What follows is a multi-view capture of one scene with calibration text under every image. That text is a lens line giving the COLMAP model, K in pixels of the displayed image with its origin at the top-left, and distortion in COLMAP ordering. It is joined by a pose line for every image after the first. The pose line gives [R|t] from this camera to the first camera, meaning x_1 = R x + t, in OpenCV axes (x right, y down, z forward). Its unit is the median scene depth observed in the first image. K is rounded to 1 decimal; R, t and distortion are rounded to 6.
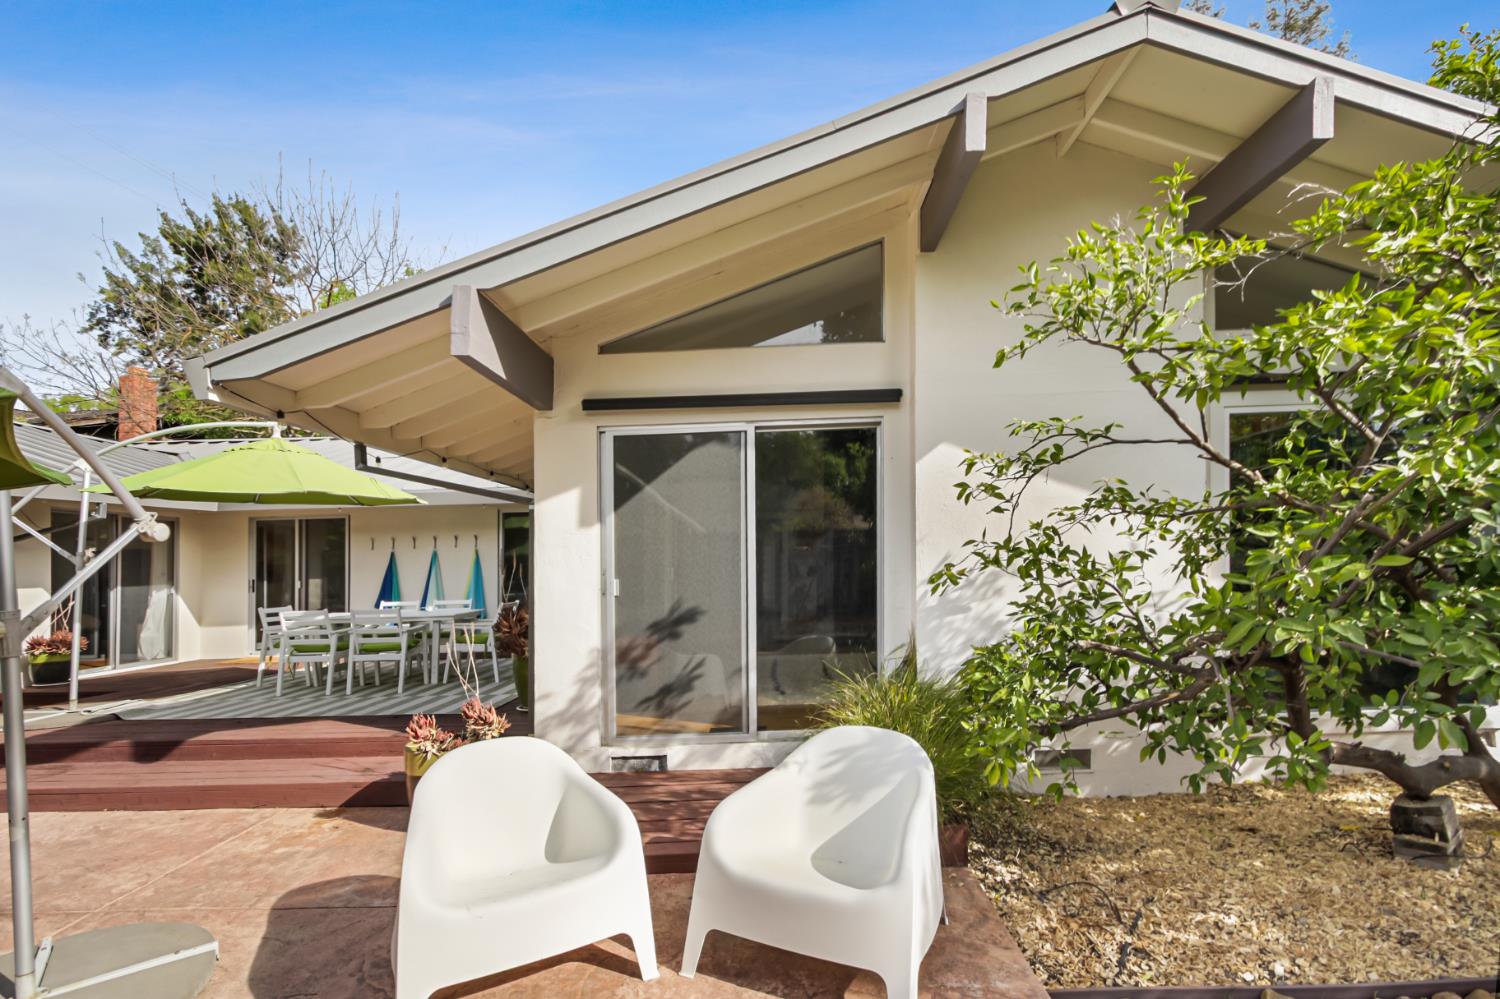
lens RADIAL K [[750.8, 0, 744.4], [0, 750.8, 540.3], [0, 0, 1]] dist [0.054040, -0.027748]
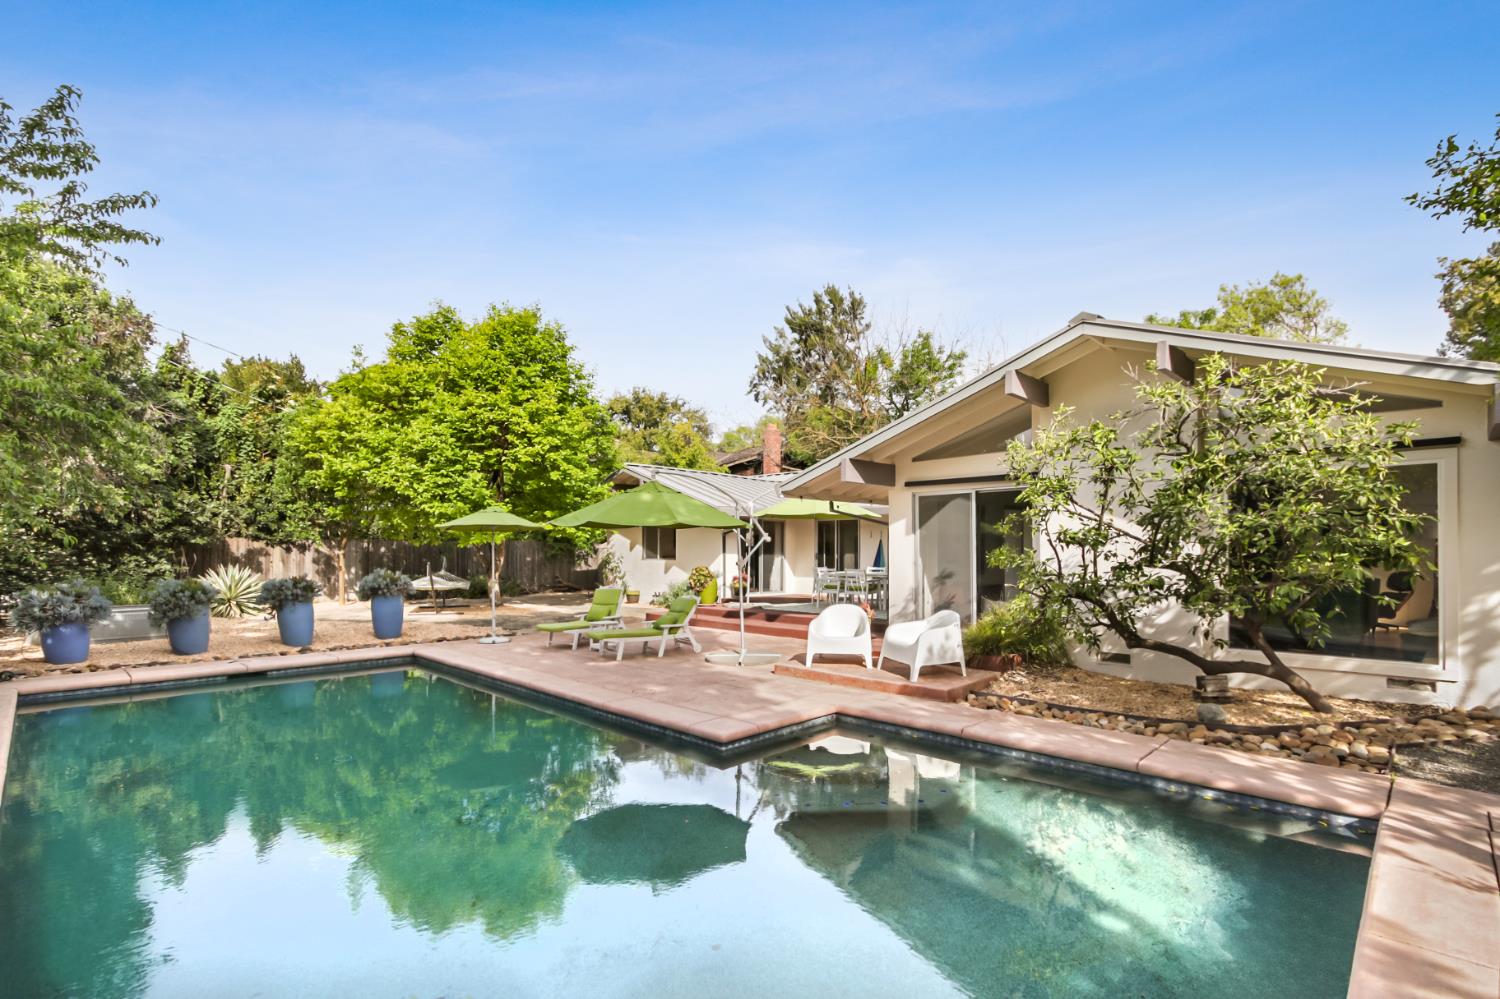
lens RADIAL K [[714.5, 0, 750.0], [0, 714.5, 547.8], [0, 0, 1]] dist [-0.003079, -0.000737]
pose [[0.760995, 0.018972, -0.648481, 0.229160], [0.007813, 0.999232, 0.038403, -0.018281], [0.648711, -0.034291, 0.760262, -0.270724]]
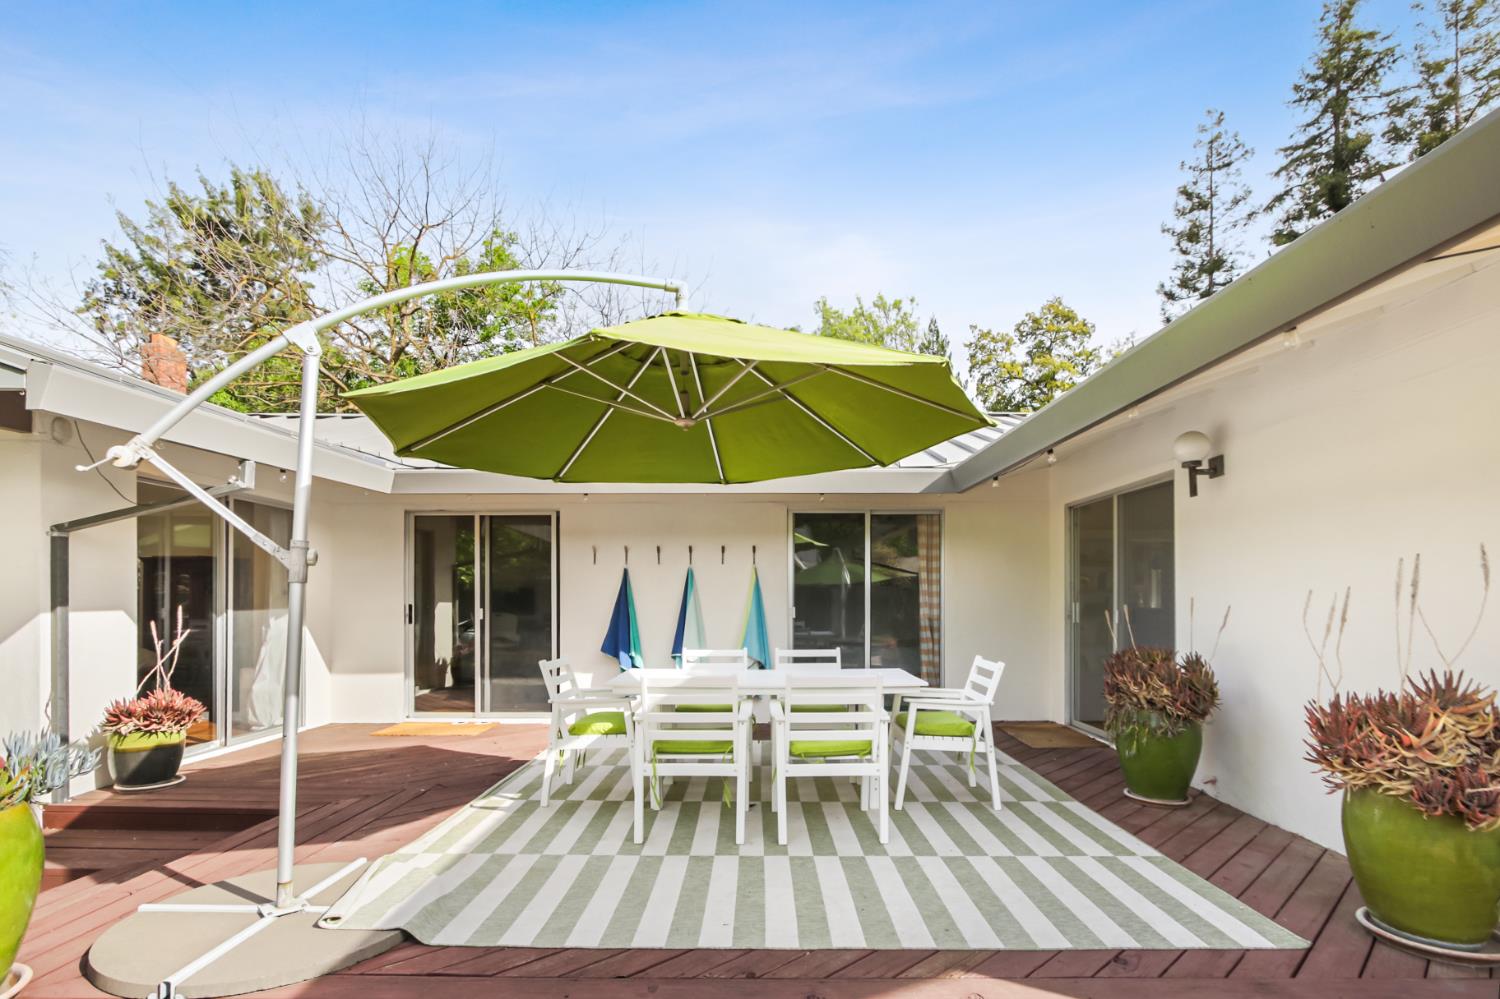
lens RADIAL K [[744.8, 0, 751.4], [0, 744.8, 593.0], [0, 0, 1]] dist [-0.004229, -0.001204]
pose [[0.998520, 0.027540, 0.046900, -0.240959], [-0.028815, 0.999227, 0.026730, 0.010168], [-0.046128, -0.028042, 0.998542, 0.218611]]
